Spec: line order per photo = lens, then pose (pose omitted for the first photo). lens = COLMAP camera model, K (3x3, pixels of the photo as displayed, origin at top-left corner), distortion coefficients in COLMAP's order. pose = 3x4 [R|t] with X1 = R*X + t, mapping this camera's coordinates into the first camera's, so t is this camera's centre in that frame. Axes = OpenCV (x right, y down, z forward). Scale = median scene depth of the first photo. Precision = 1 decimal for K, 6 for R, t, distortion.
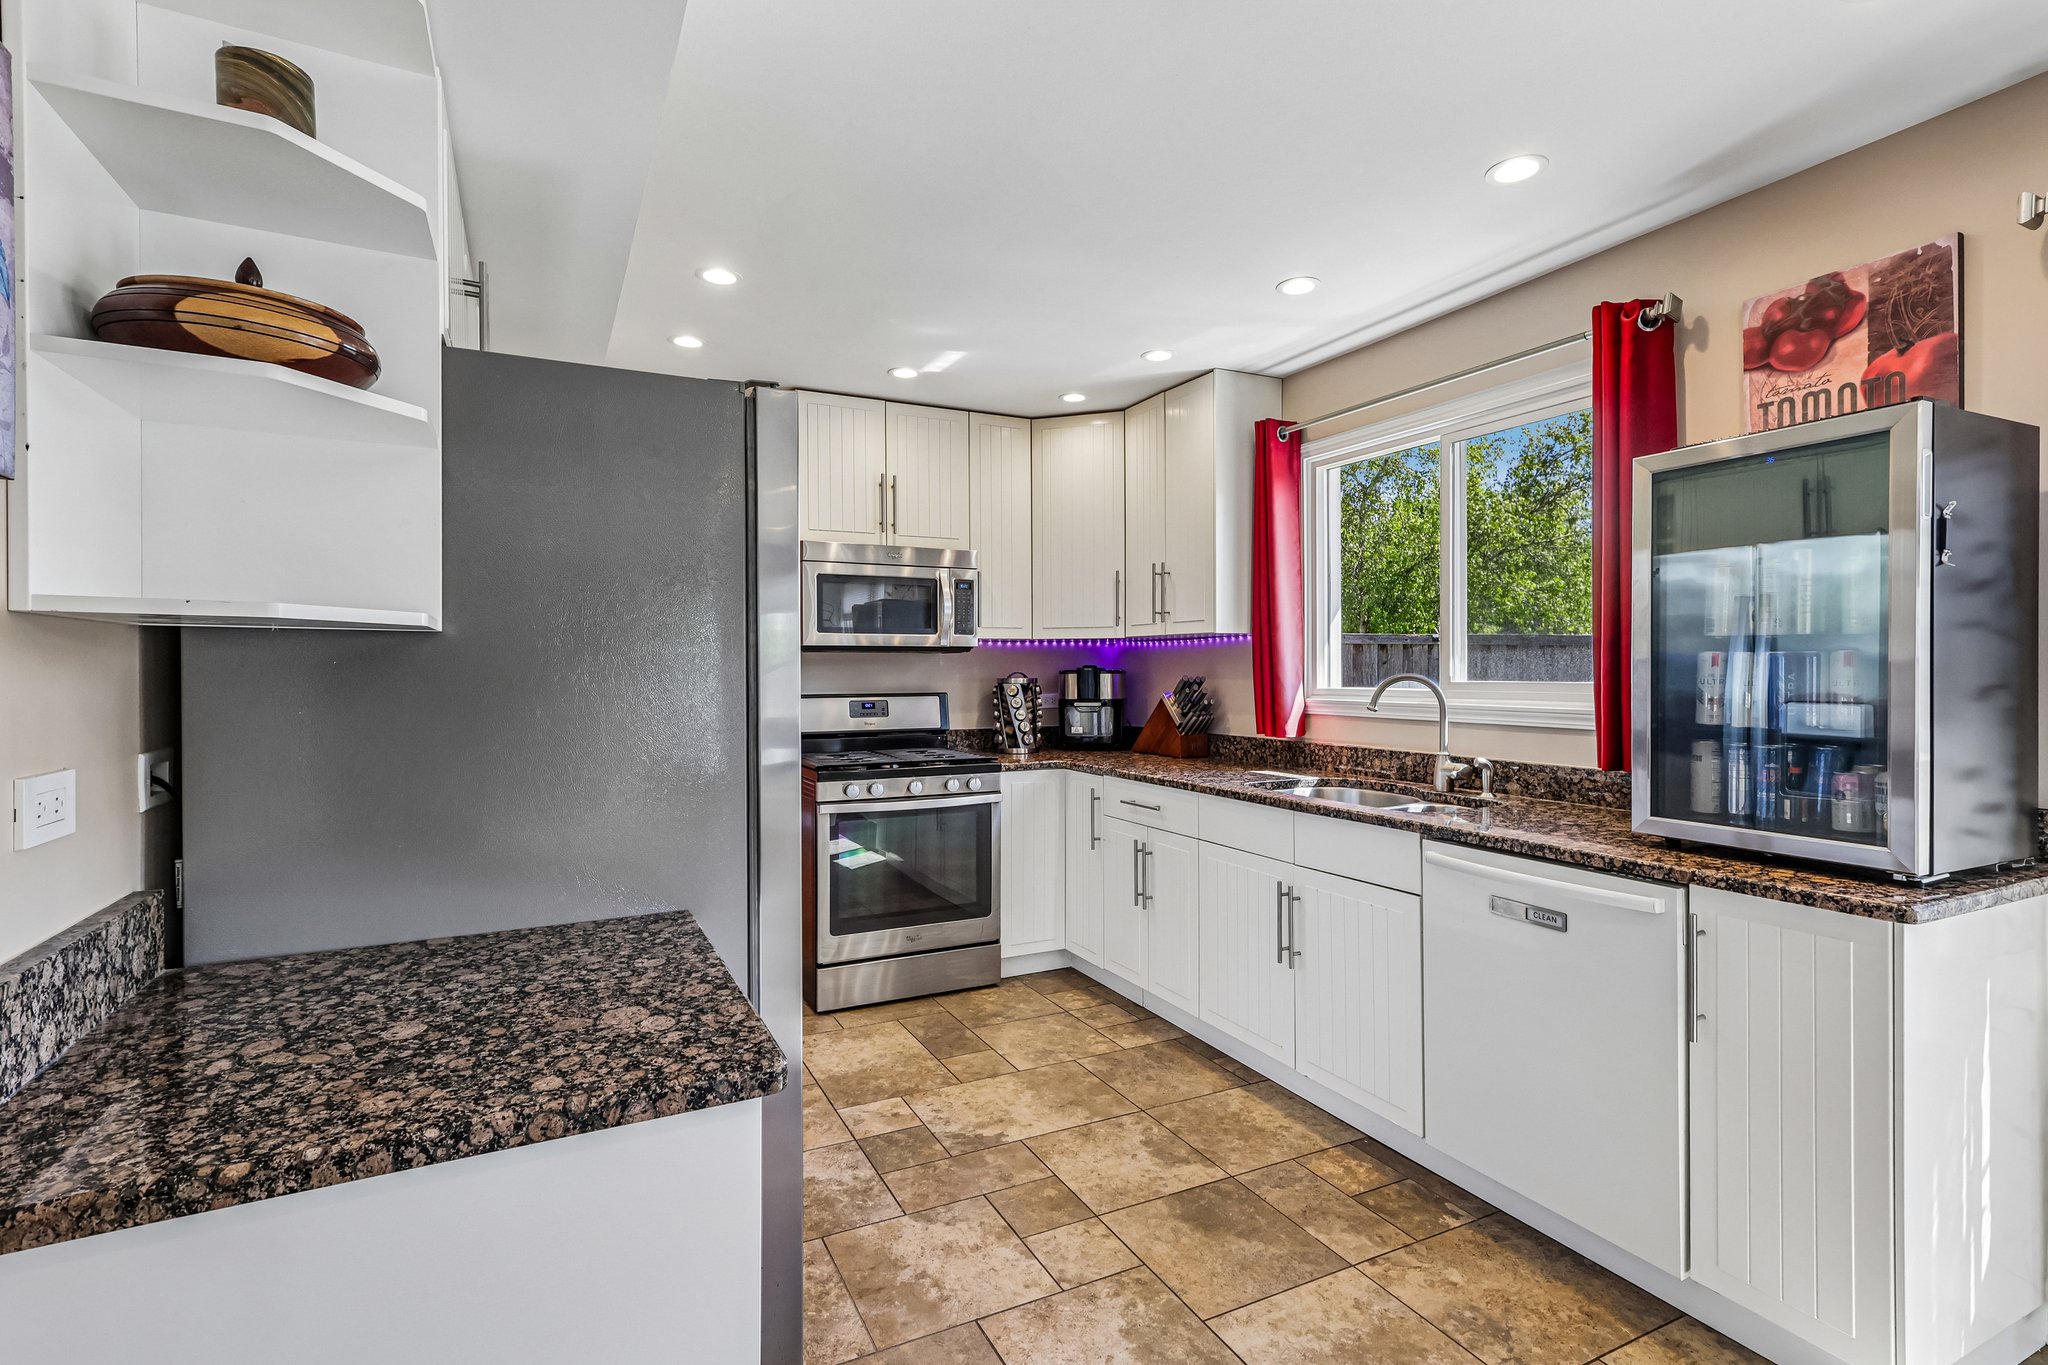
lens RADIAL K [[943.2, 0, 1009.4], [0, 943.2, 676.8], [0, 0, 1]] dist [0.012680, 0.001964]
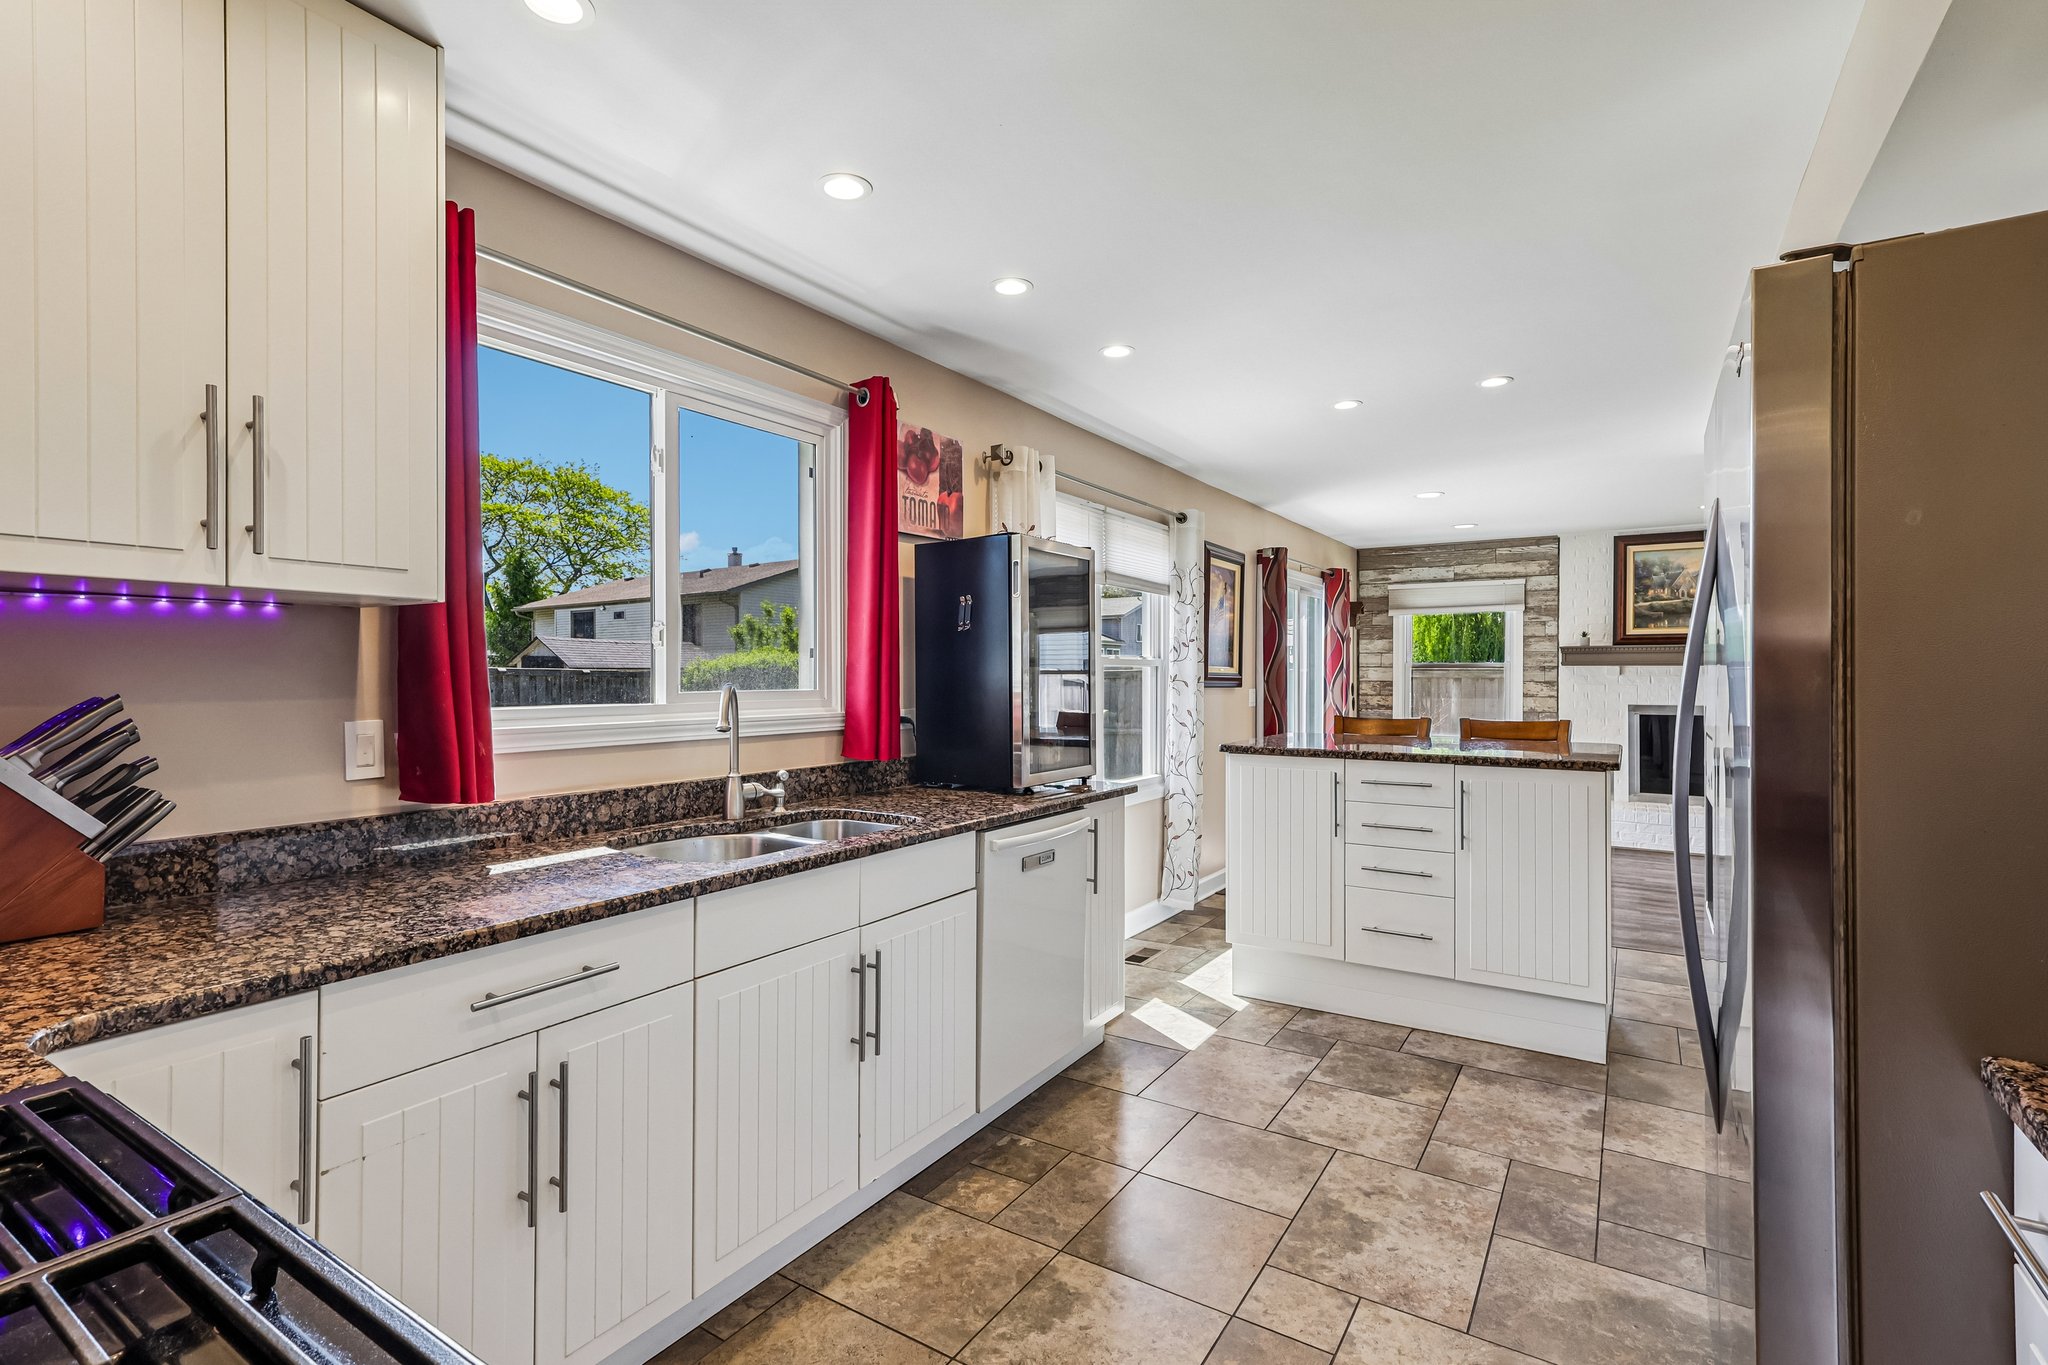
lens RADIAL K [[943.2, 0, 1022.9], [0, 943.2, 675.3], [0, 0, 1]] dist [0.012680, 0.001964]
pose [[-0.511416, 0.001486, 0.859332, -0.525184], [0.005927, 0.999981, 0.001798, -0.012889], [-0.859313, 0.006012, -0.511415, 1.526120]]
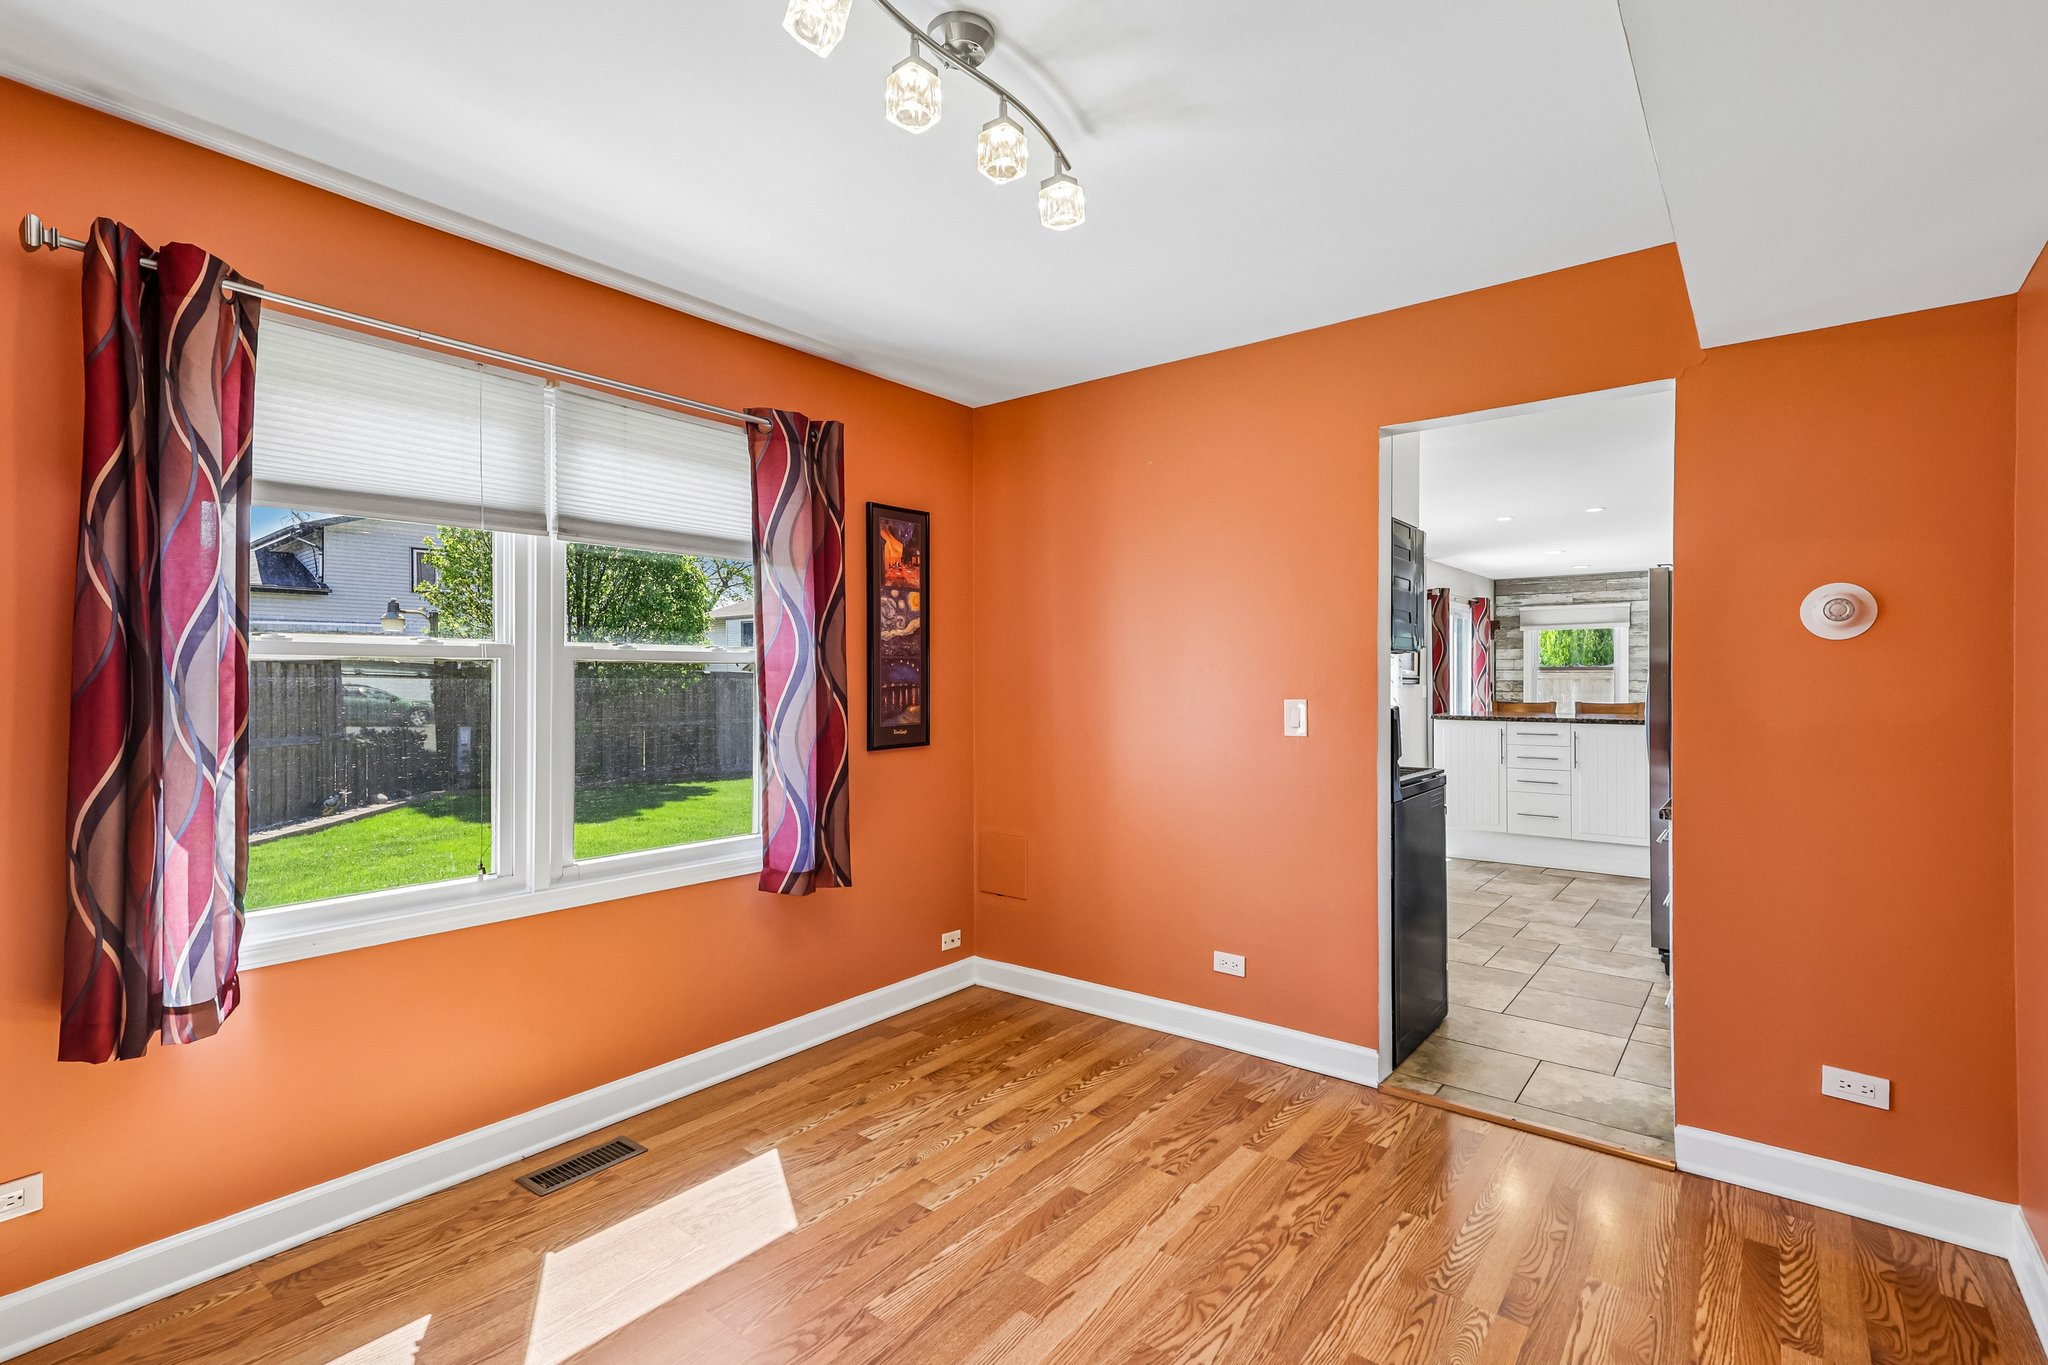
lens RADIAL K [[943.2, 0, 1010.7], [0, 943.2, 674.4], [0, 0, 1]] dist [0.012680, 0.001964]
pose [[-0.413849, 0.005557, 0.910328, -1.338110], [0.006548, 0.999974, -0.003127, -0.009352], [-0.910322, 0.004667, -0.413875, 2.677417]]
